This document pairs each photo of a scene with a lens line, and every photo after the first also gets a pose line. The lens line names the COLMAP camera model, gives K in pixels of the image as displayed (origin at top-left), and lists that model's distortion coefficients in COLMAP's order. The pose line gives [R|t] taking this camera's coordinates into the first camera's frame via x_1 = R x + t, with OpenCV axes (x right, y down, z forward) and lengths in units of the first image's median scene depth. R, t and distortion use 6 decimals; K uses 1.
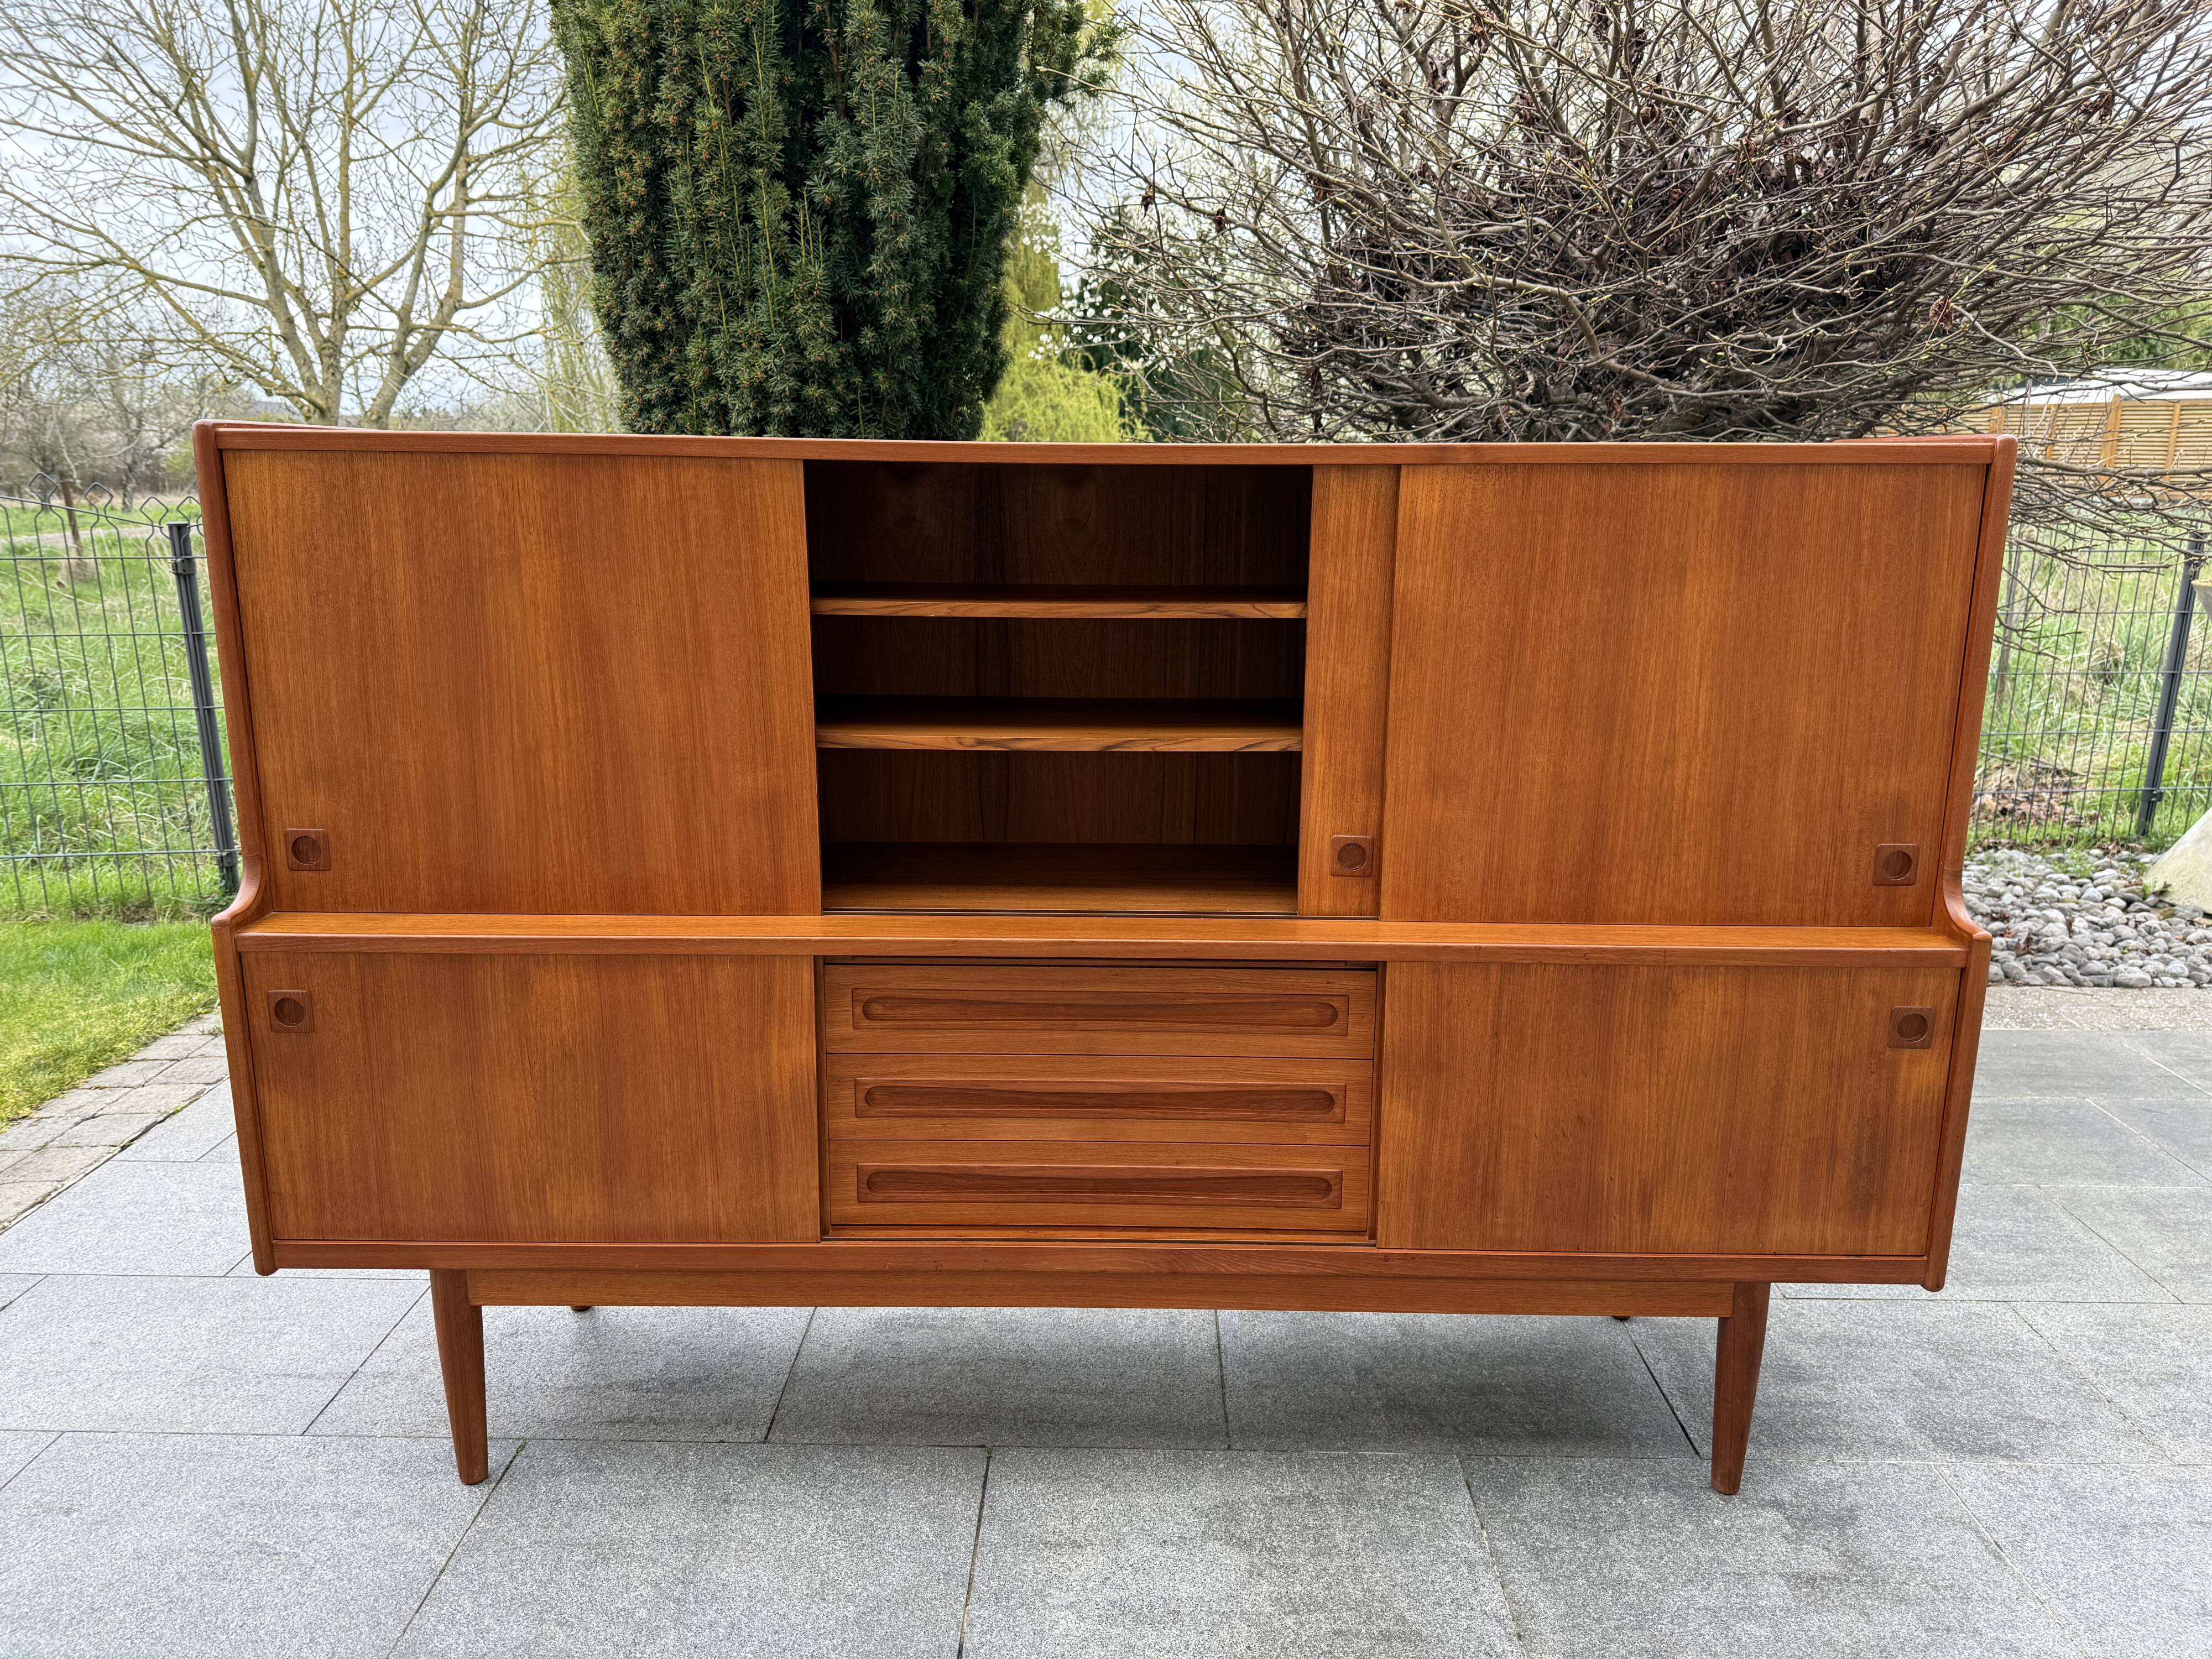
lens RADIAL K [[1572.5, 0, 1106.4], [0, 1572.5, 833.2], [0, 0, 1]] dist [0.017147, -0.025755]
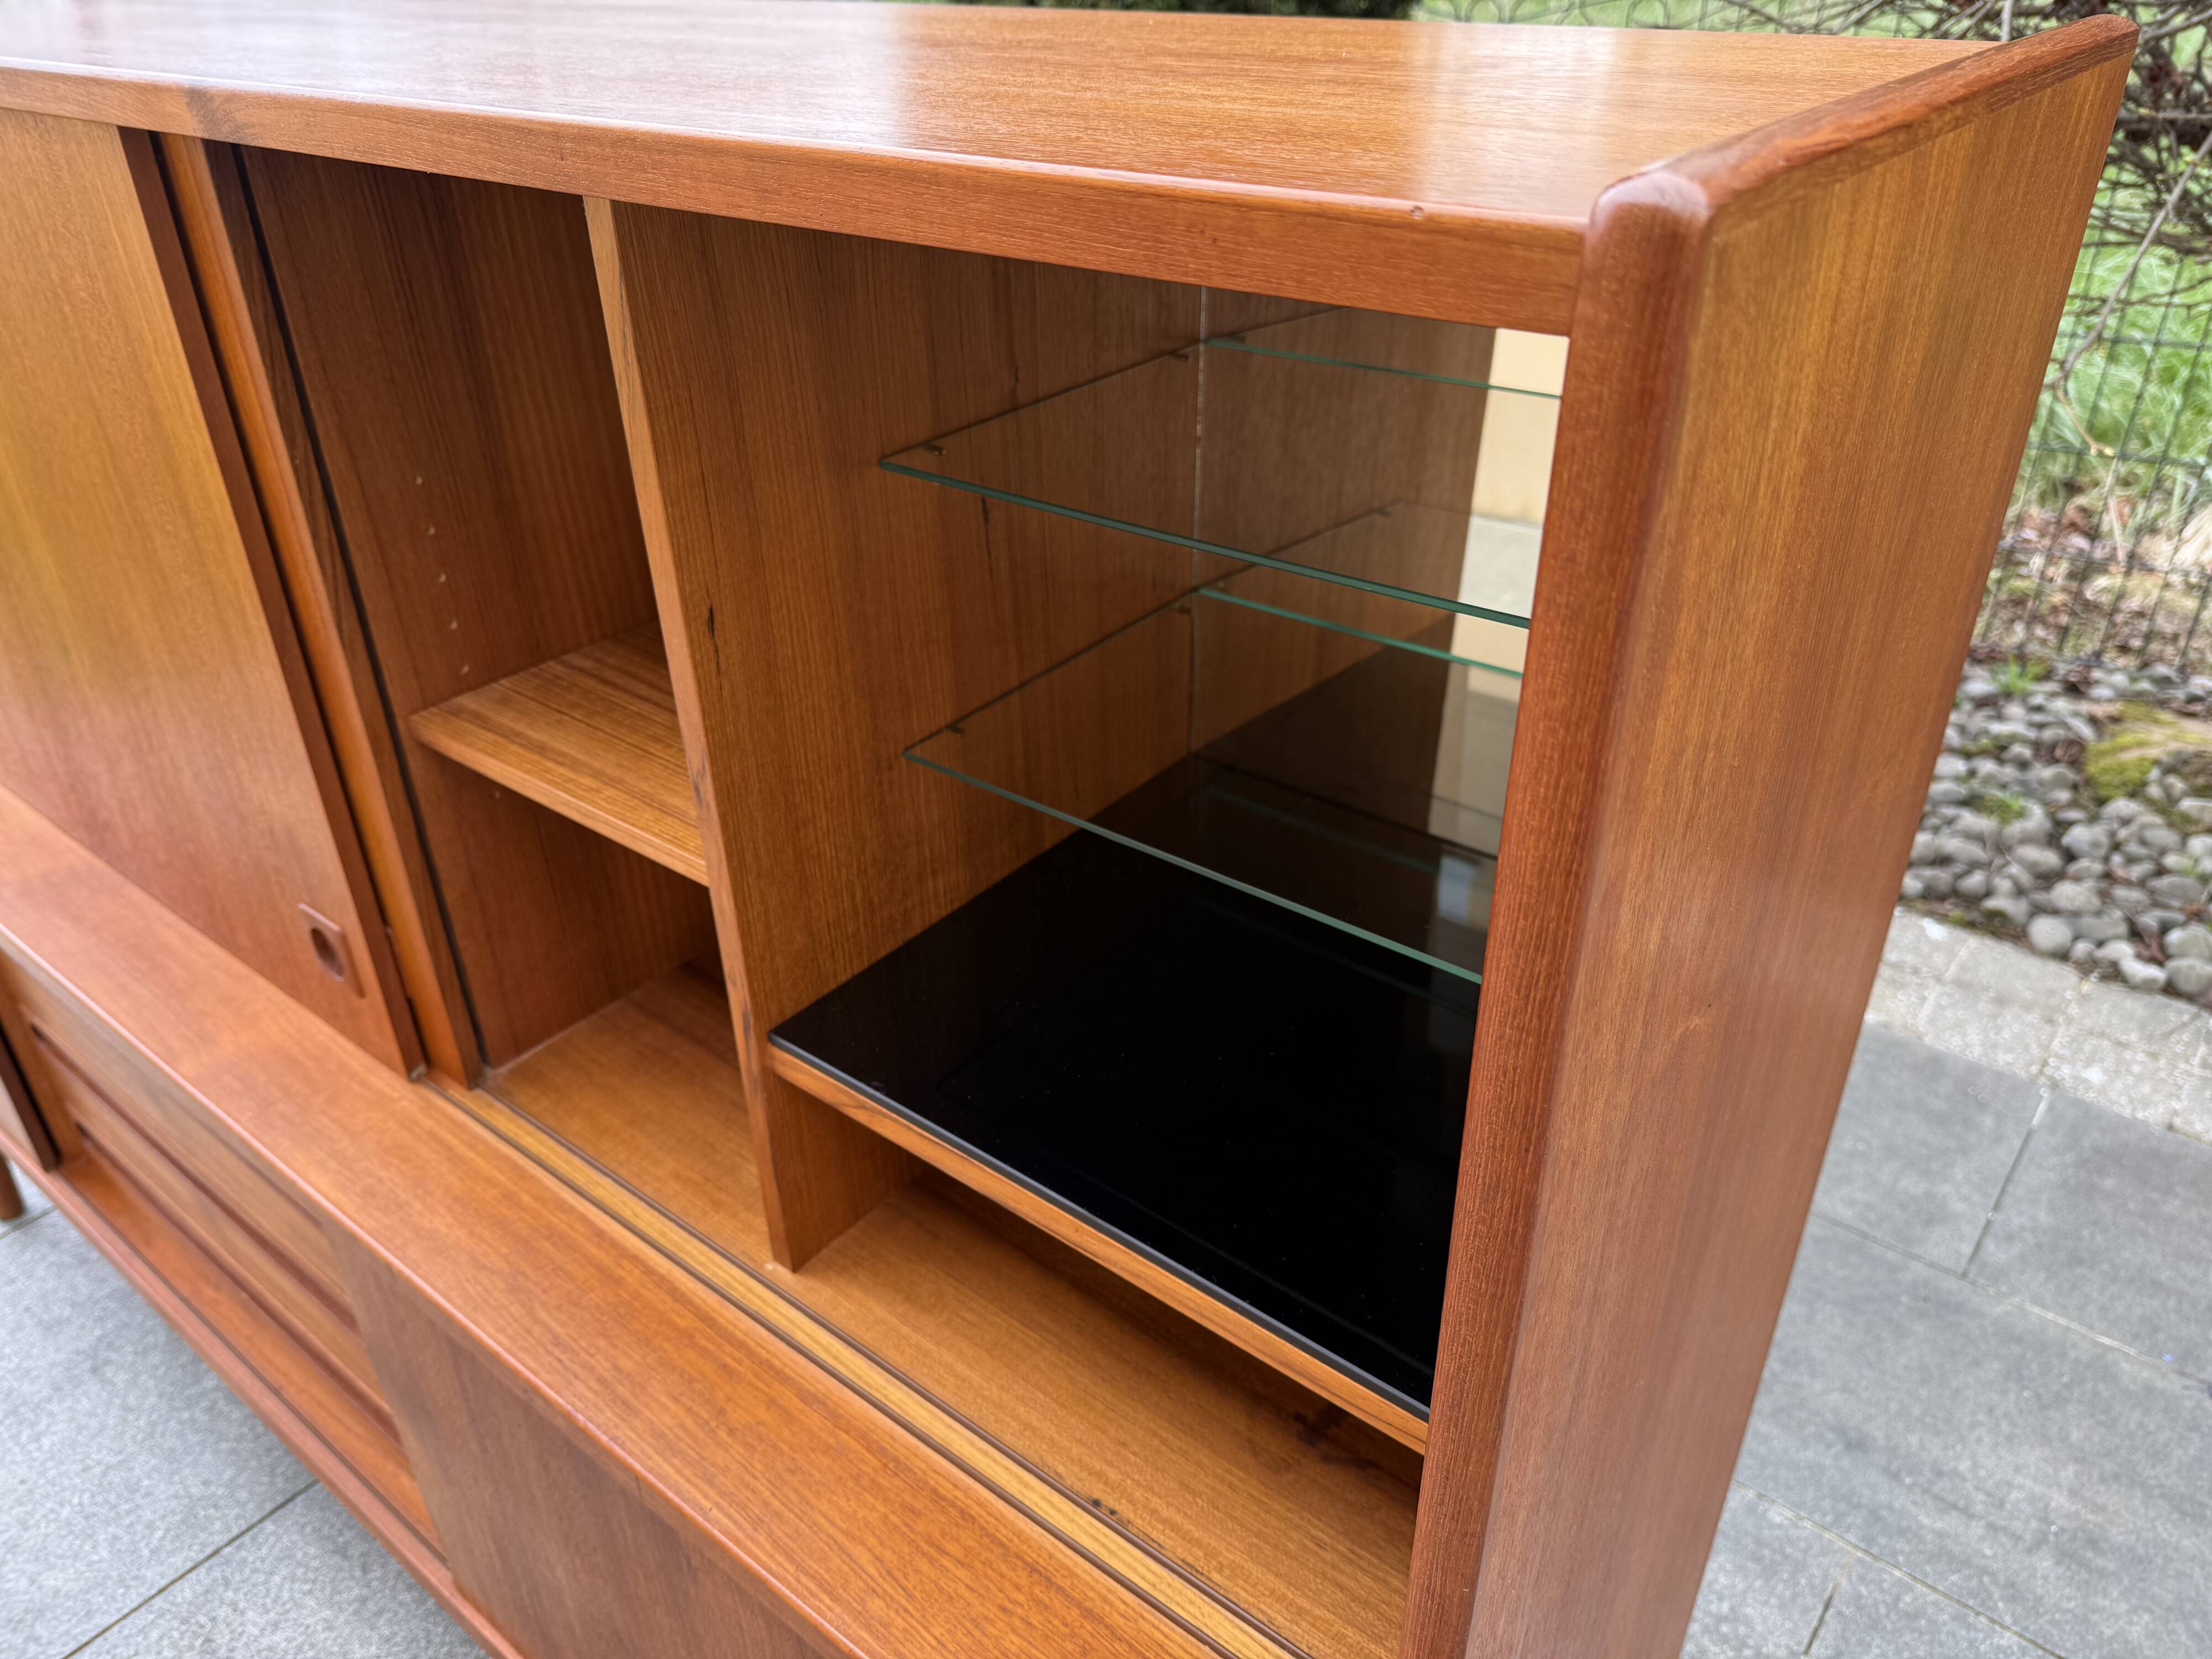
lens RADIAL K [[1579.1, 0, 1115.5], [0, 1579.1, 837.1], [0, 0, 1]] dist [0.013786, -0.024321]
pose [[0.787745, 0.304816, -0.535299, 0.582293], [-0.119722, 0.928178, 0.352352, -0.221139], [0.604255, -0.213476, 0.767661, 0.753790]]
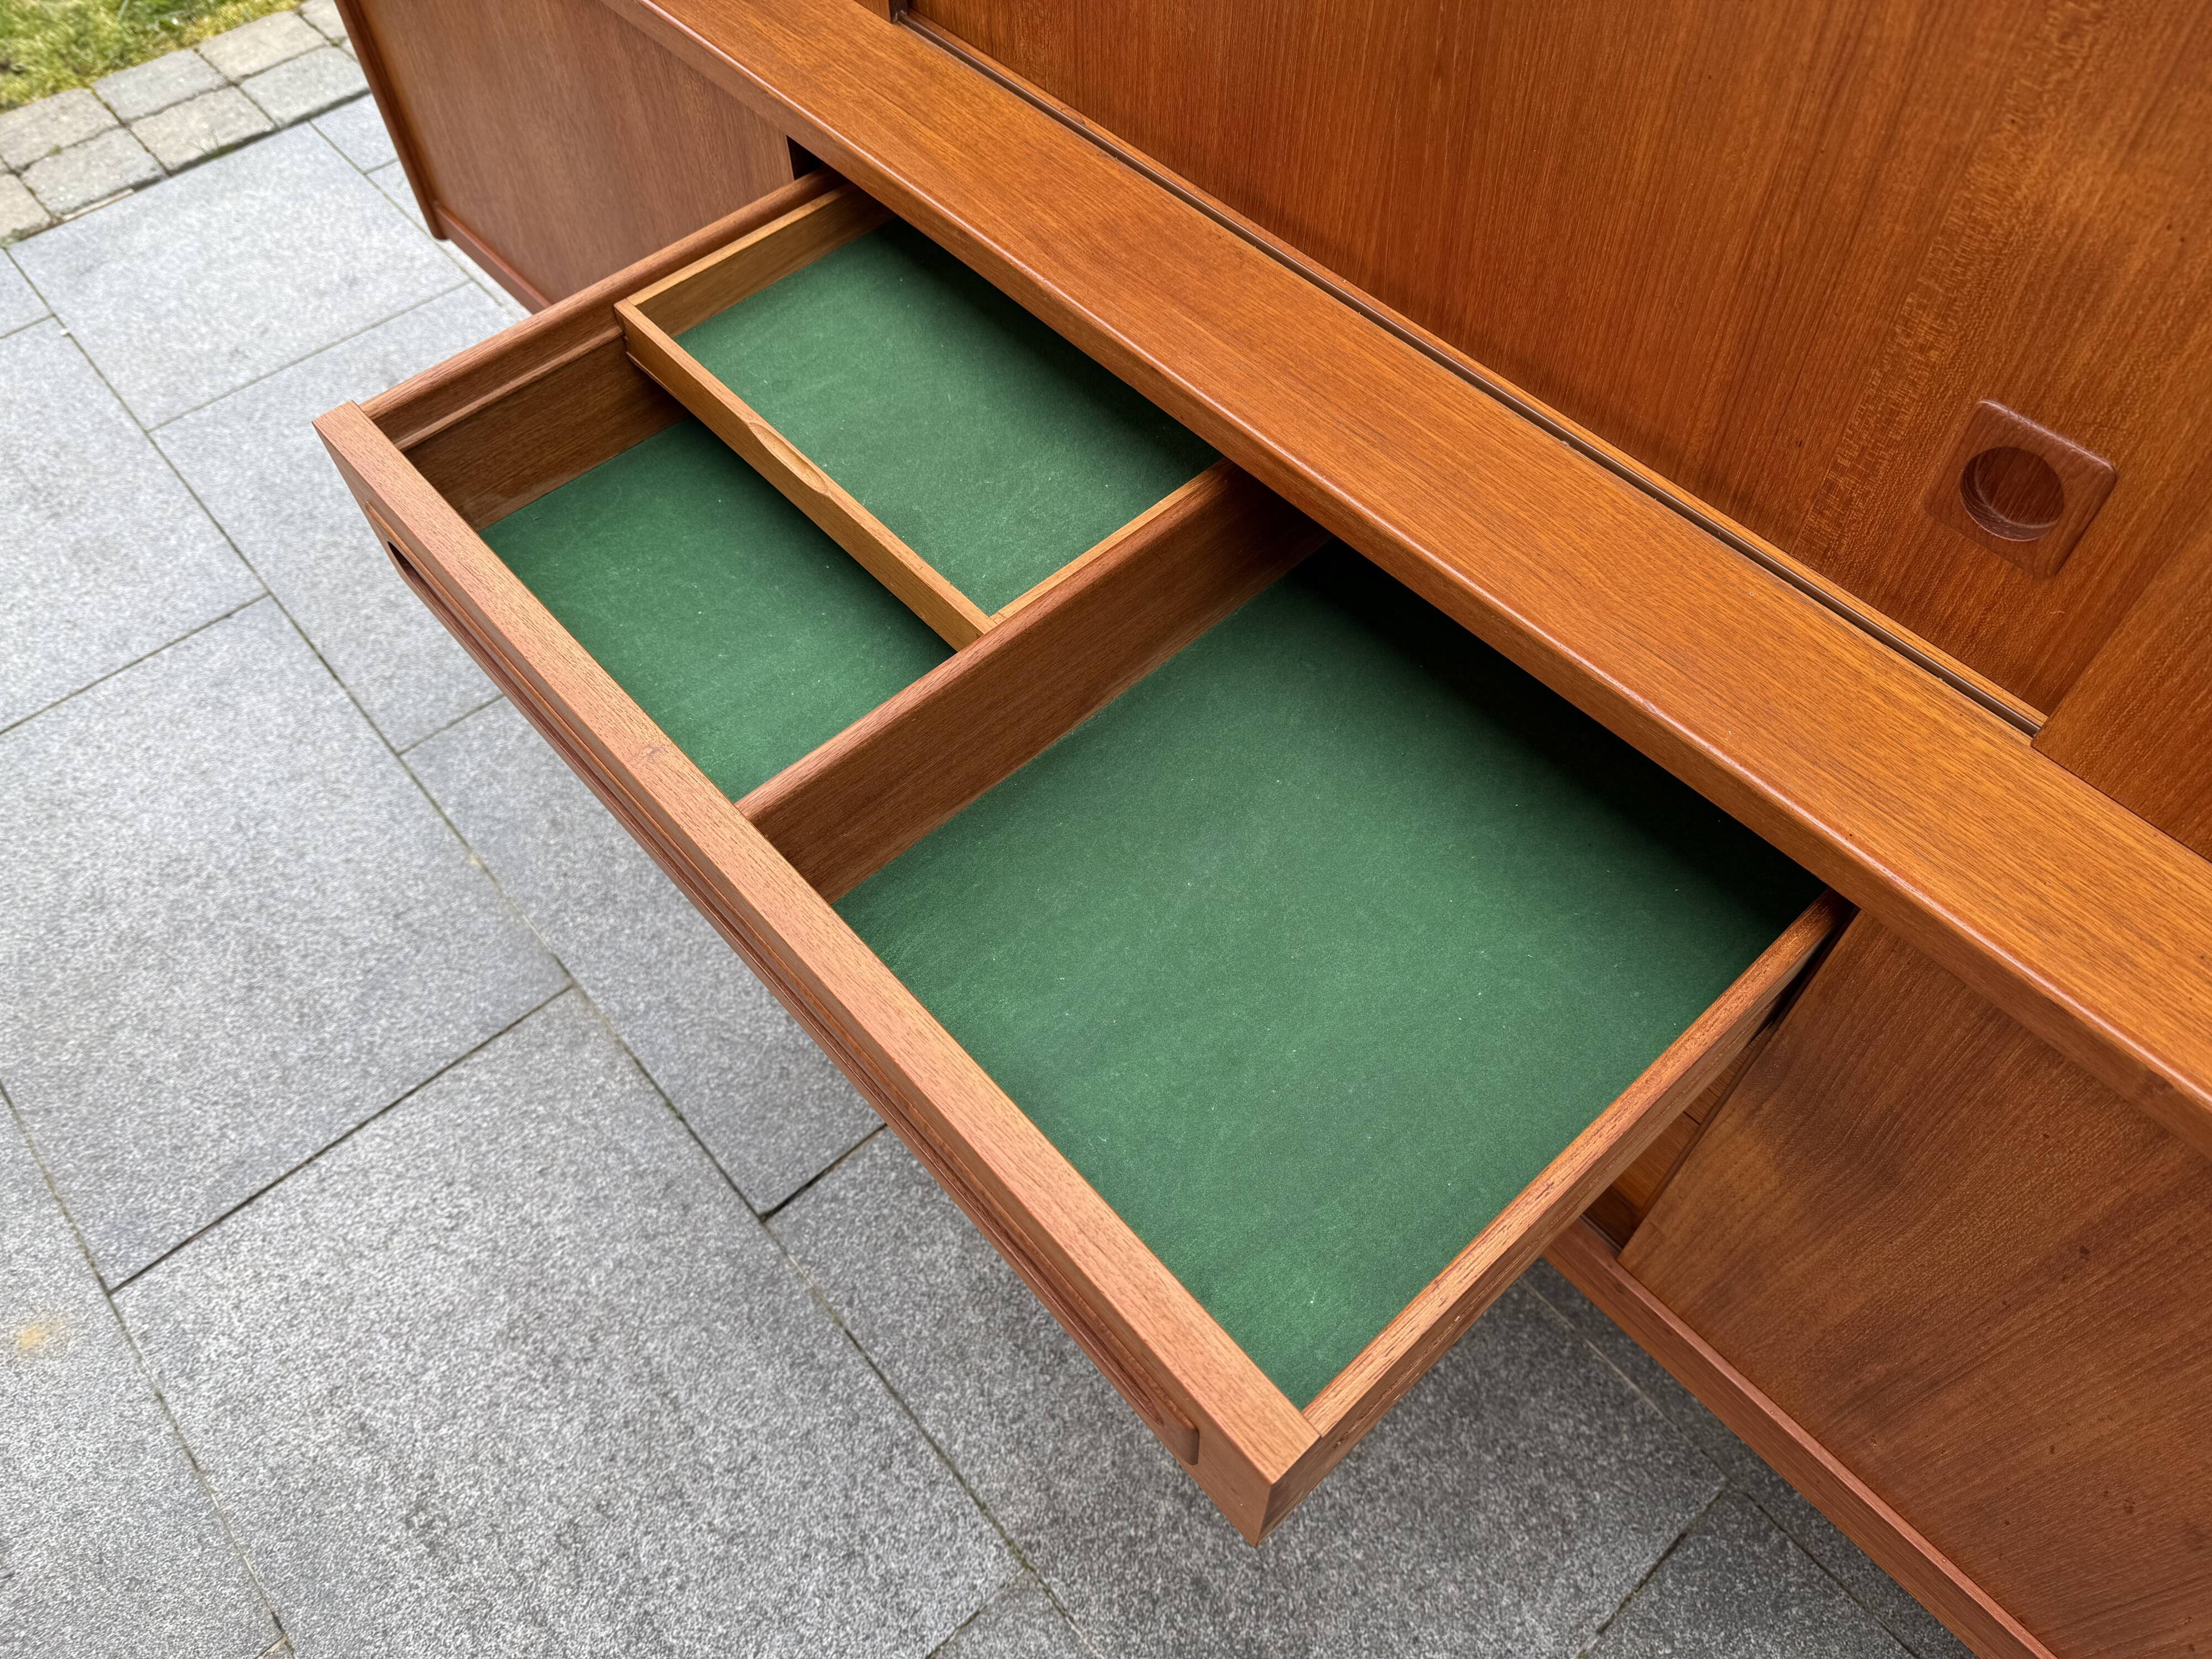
lens RADIAL K [[1572.5, 0, 1098.2], [0, 1572.5, 831.5], [0, 0, 1]] dist [0.017147, -0.025755]
pose [[0.670275, 0.599954, -0.436791, 0.194426], [-0.147462, 0.684514, 0.713929, -0.119855], [0.727315, -0.414119, 0.547283, 0.687987]]
